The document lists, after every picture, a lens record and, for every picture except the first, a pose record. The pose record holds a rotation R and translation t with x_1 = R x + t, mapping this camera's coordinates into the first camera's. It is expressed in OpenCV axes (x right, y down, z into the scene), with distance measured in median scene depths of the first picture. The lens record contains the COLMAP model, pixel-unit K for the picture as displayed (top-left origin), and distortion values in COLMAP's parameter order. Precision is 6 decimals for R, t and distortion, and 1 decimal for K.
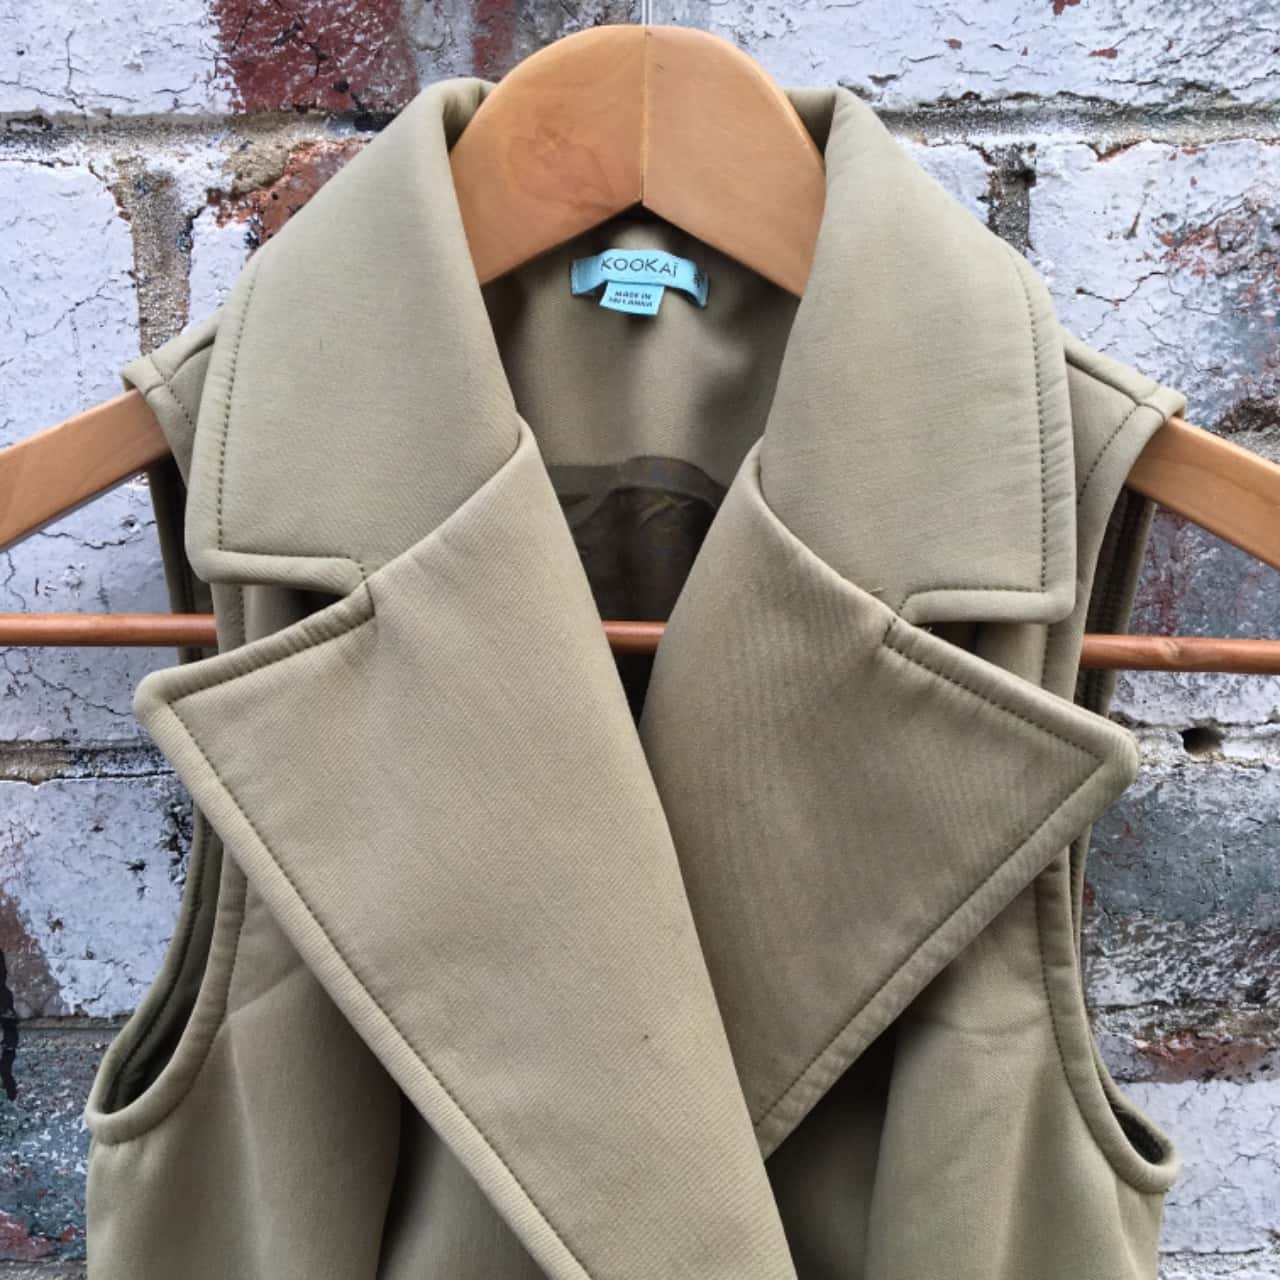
lens RADIAL K [[1439.6, 0, 640.0], [0, 1439.6, 640.0], [0, 0, 1]] dist [0.094423, -0.161834]
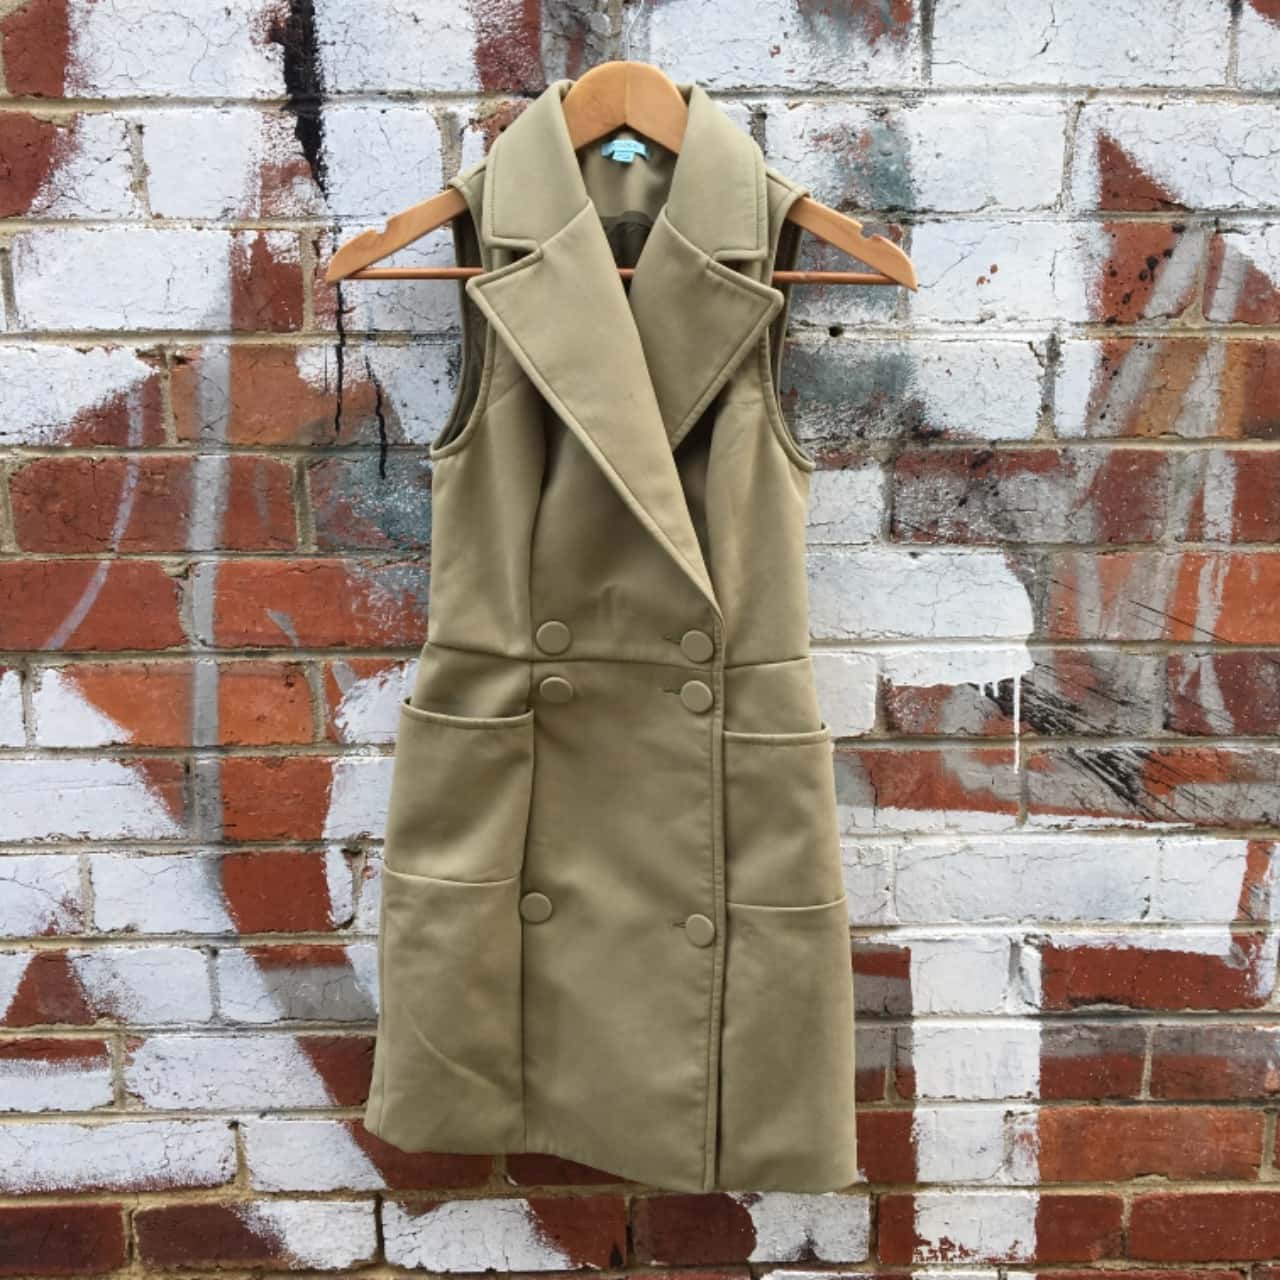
lens RADIAL K [[1439.6, 0, 640.0], [0, 1439.6, 640.0], [0, 0, 1]] dist [0.094423, -0.161834]
pose [[0.999392, -0.008630, 0.033773, -0.075061], [0.007547, 0.999458, 0.032055, 0.598376], [-0.034031, -0.031781, 0.998915, -1.816557]]
